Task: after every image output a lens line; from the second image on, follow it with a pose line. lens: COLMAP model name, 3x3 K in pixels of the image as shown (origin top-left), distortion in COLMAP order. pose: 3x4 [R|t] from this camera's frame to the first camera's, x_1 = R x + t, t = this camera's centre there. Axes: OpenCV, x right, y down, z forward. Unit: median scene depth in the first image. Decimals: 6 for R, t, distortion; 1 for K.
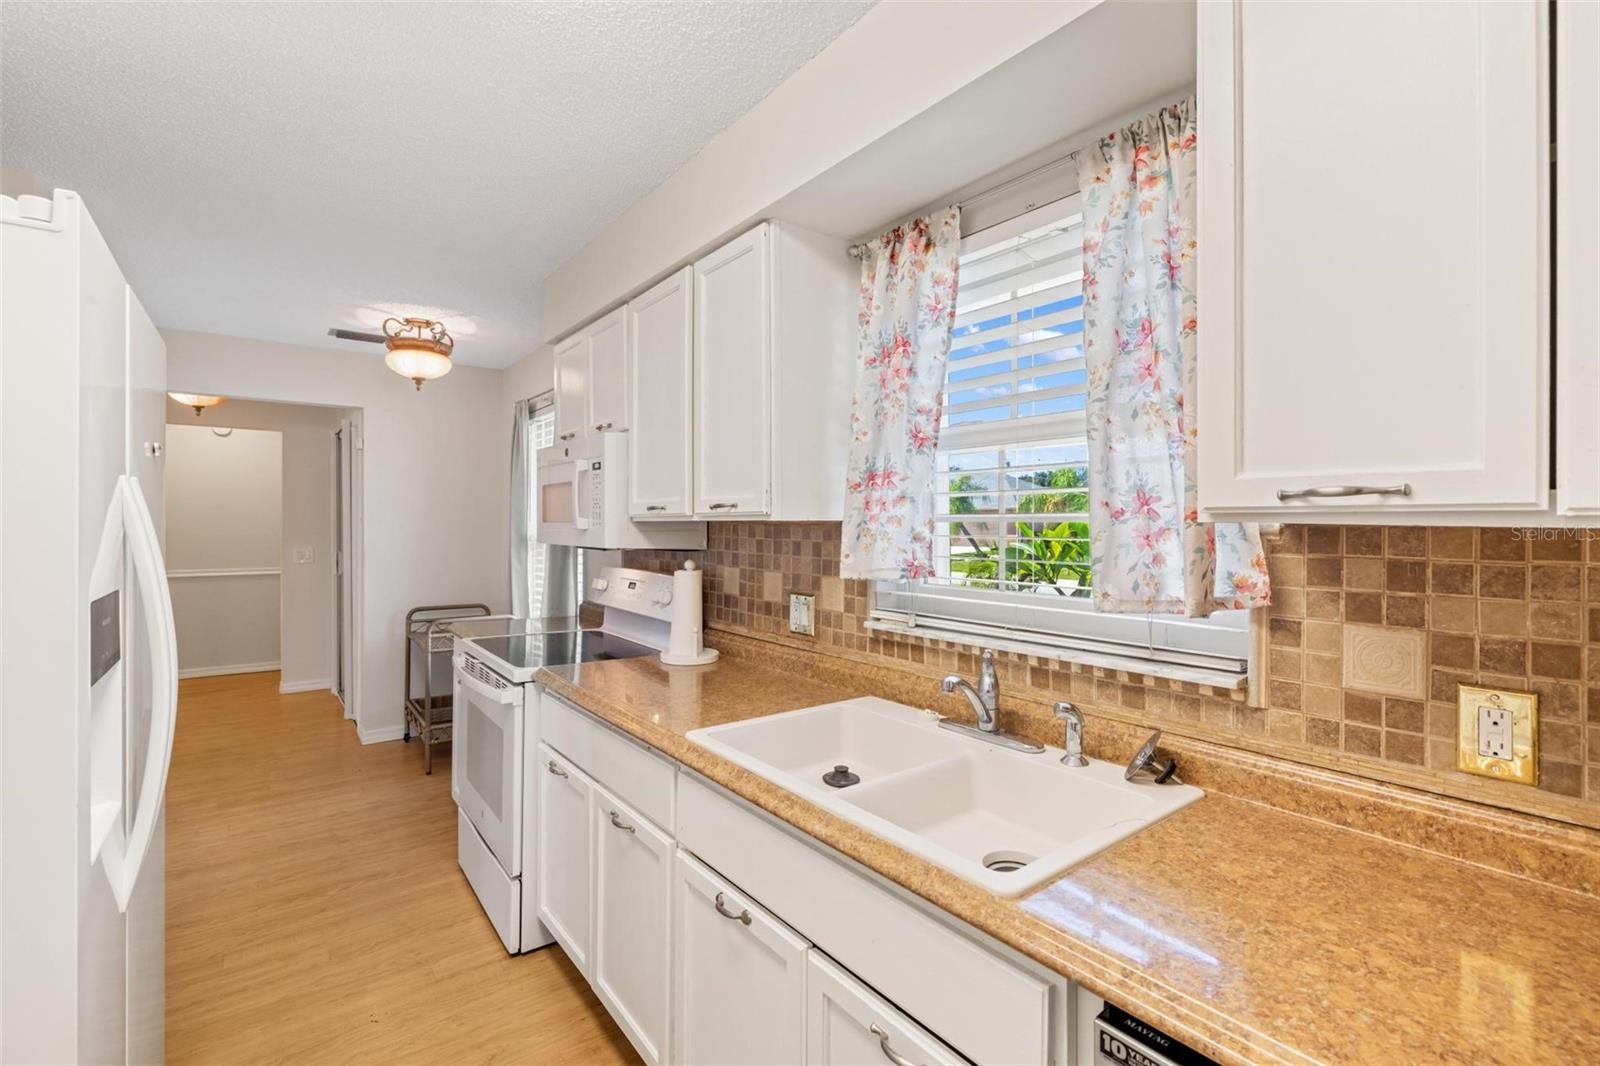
lens RADIAL K [[713.9, 0, 817.3], [0, 713.9, 537.7], [0, 0, 1]] dist [-0.003624, -0.000292]
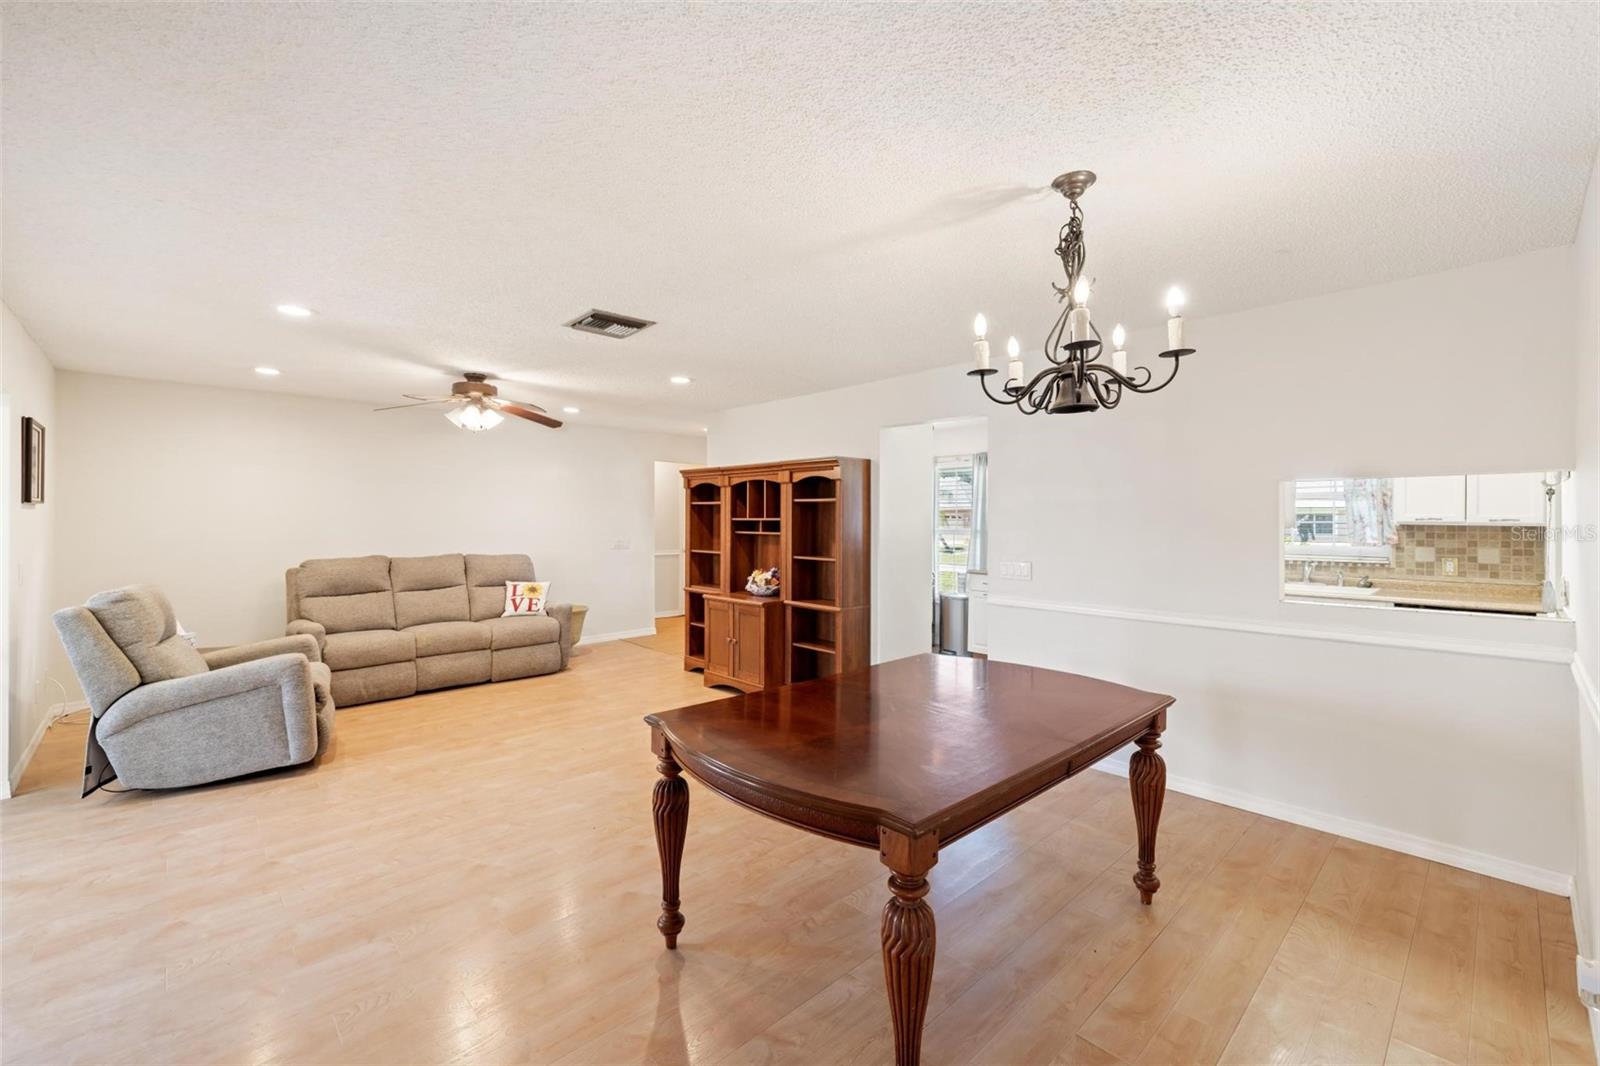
lens RADIAL K [[668.5, 0, 809.1], [0, 668.5, 529.4], [0, 0, 1]] dist [-0.002004, -0.000044]
pose [[0.994084, -0.006957, 0.108391, -3.573555], [0.006184, 0.999953, 0.007462, -0.044295], [-0.108437, -0.006748, 0.994080, -2.812457]]
